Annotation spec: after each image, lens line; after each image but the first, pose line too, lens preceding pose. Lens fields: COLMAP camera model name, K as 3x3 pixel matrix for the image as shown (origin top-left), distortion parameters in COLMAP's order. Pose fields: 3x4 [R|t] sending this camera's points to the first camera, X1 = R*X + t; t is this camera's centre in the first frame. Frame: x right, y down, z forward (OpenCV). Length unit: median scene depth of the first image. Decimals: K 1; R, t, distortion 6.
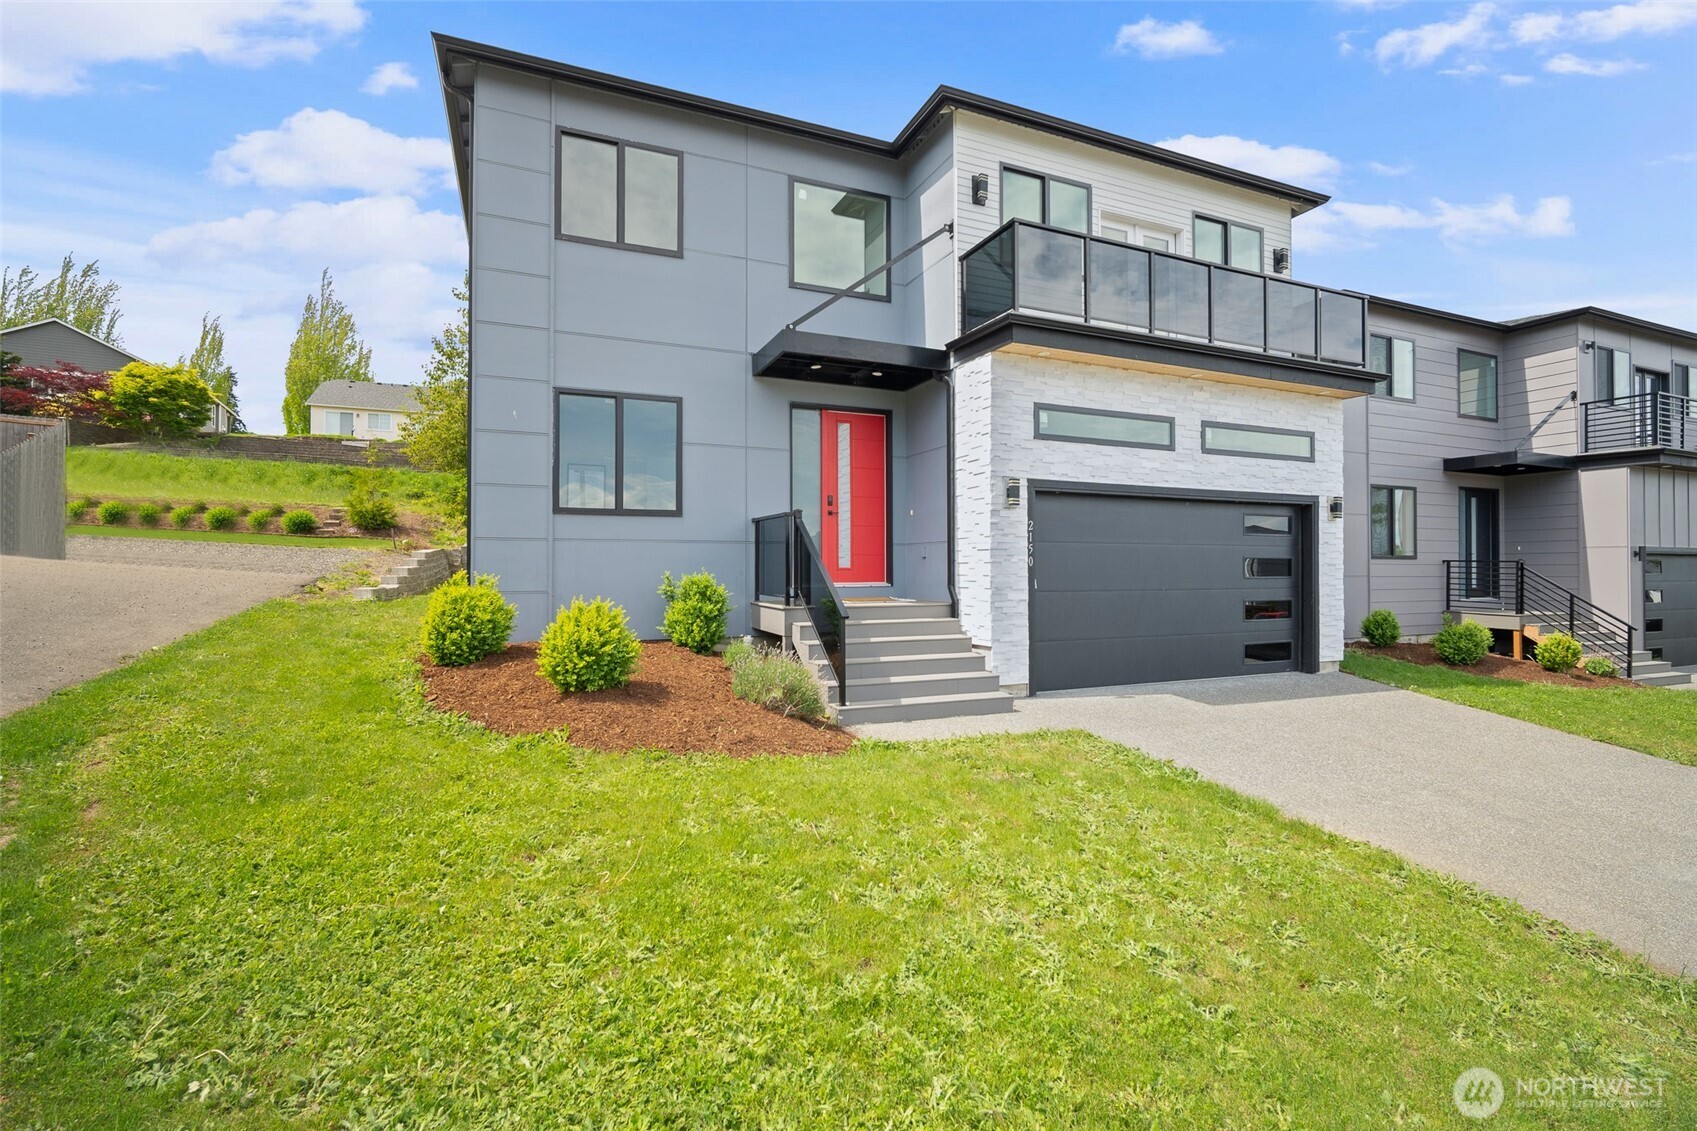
lens RADIAL K [[733.1, 0, 847.7], [0, 733.1, 560.5], [0, 0, 1]] dist [-0.023101, -0.000057]
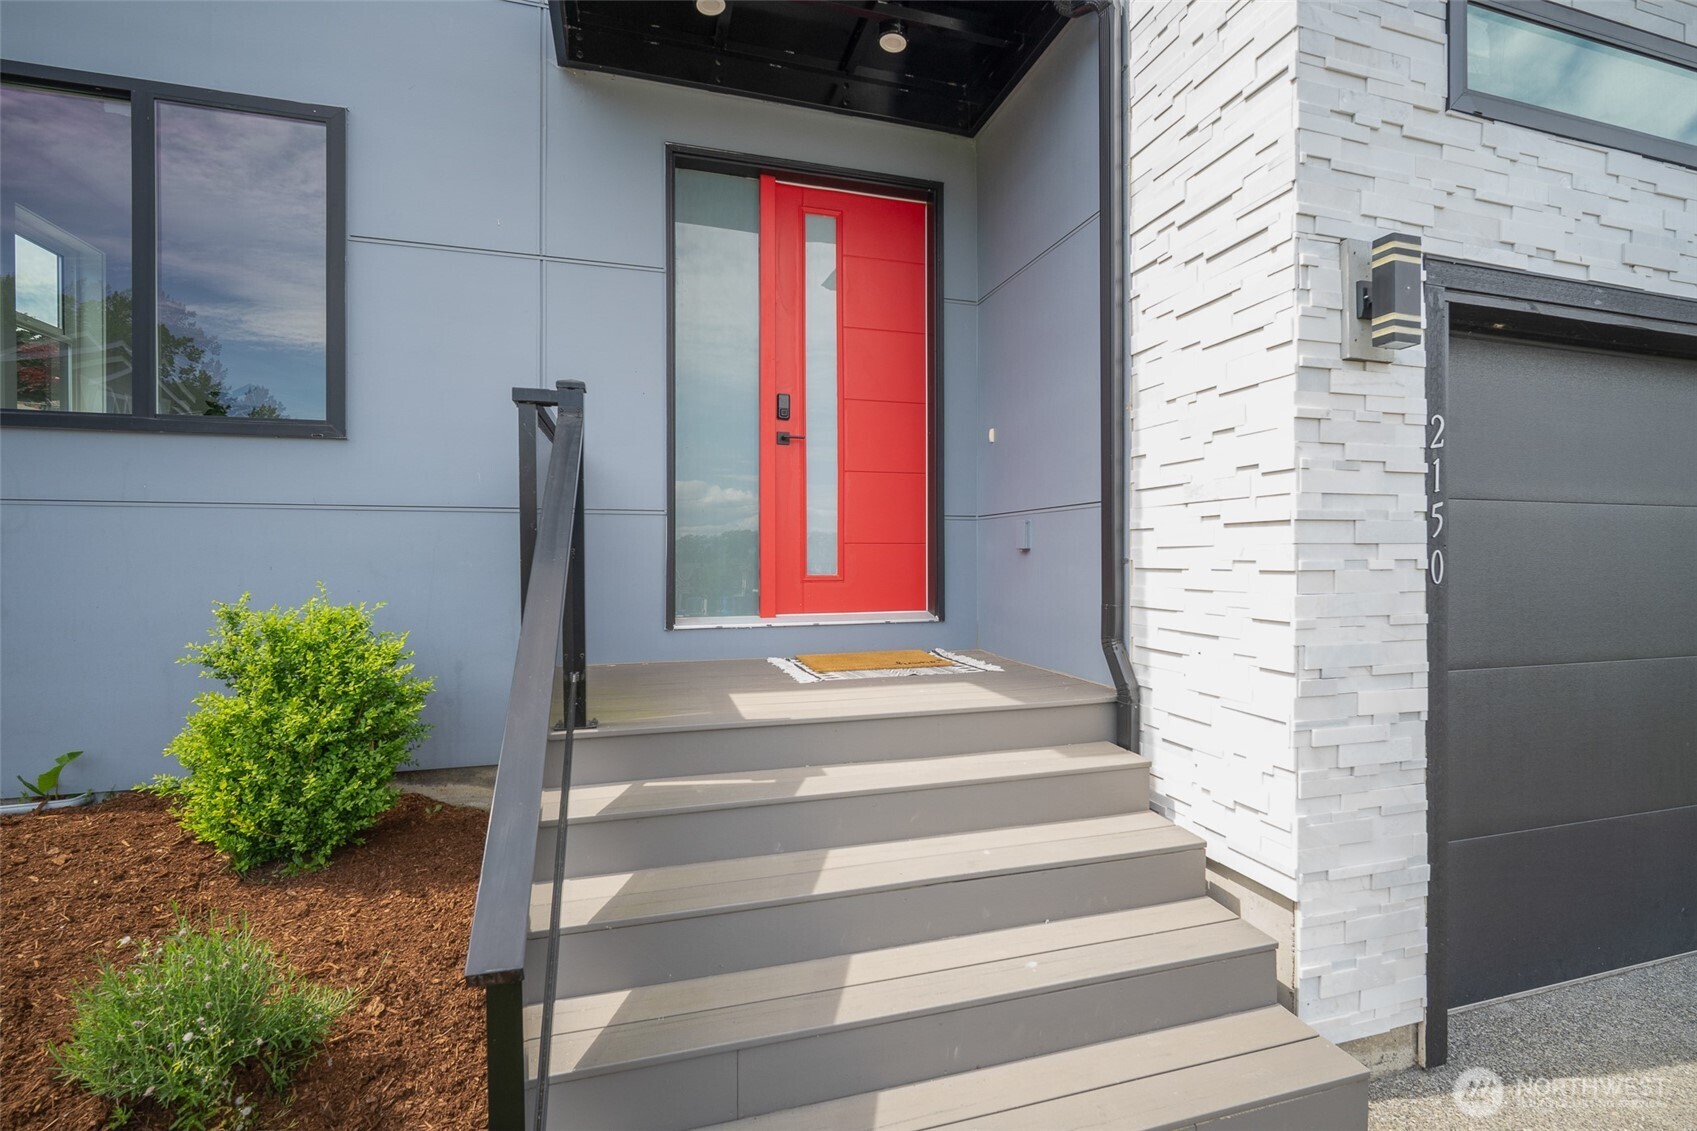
lens RADIAL K [[733.1, 0, 847.7], [0, 733.1, 560.5], [0, 0, 1]] dist [-0.023101, -0.000057]
pose [[0.993329, 0.001427, -0.115305, 0.066039], [0.000158, 0.999906, 0.013737, -0.004531], [0.115314, -0.013664, 0.993235, 0.703213]]
